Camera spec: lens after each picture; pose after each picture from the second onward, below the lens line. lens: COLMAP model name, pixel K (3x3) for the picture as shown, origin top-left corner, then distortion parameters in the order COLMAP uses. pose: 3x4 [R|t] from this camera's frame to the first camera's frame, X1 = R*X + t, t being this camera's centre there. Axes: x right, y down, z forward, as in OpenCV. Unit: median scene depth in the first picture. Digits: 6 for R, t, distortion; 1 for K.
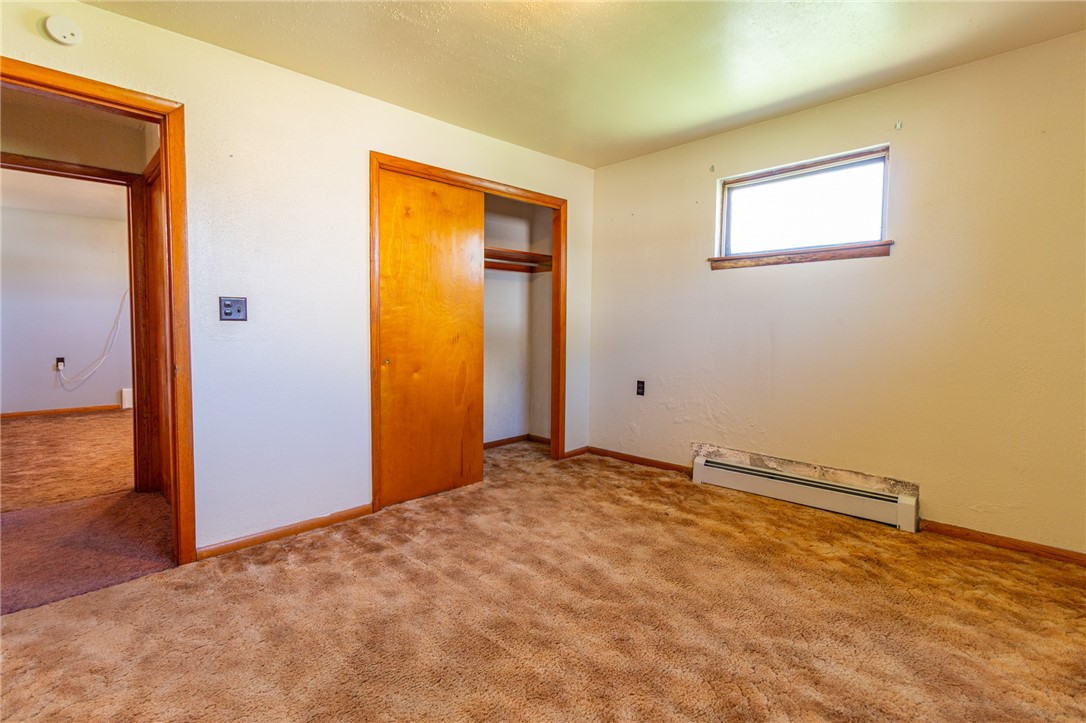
lens RADIAL K [[502.2, 0, 546.3], [0, 502.2, 353.8], [0, 0, 1]] dist [0.001145, 0.000728]
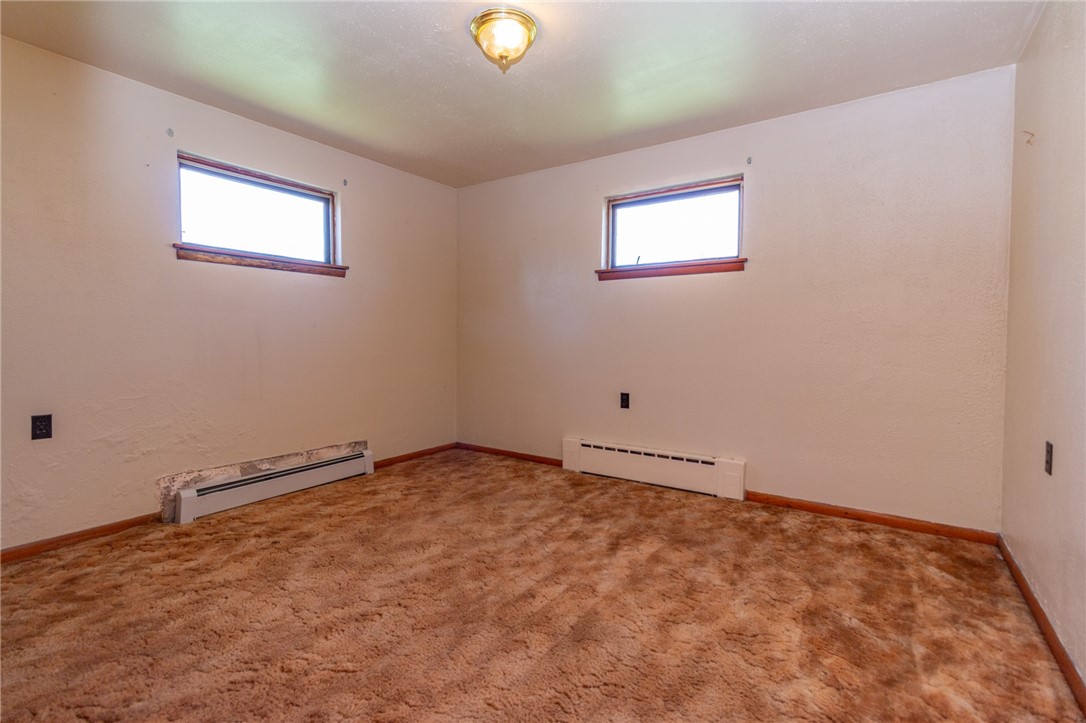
lens RADIAL K [[502.2, 0, 546.3], [0, 502.2, 353.8], [0, 0, 1]] dist [0.001145, 0.000728]
pose [[-0.170682, -0.046423, 0.984232, -0.689187], [0.037769, 0.997847, 0.053615, -0.041013], [-0.984602, 0.046324, -0.168561, 0.662425]]
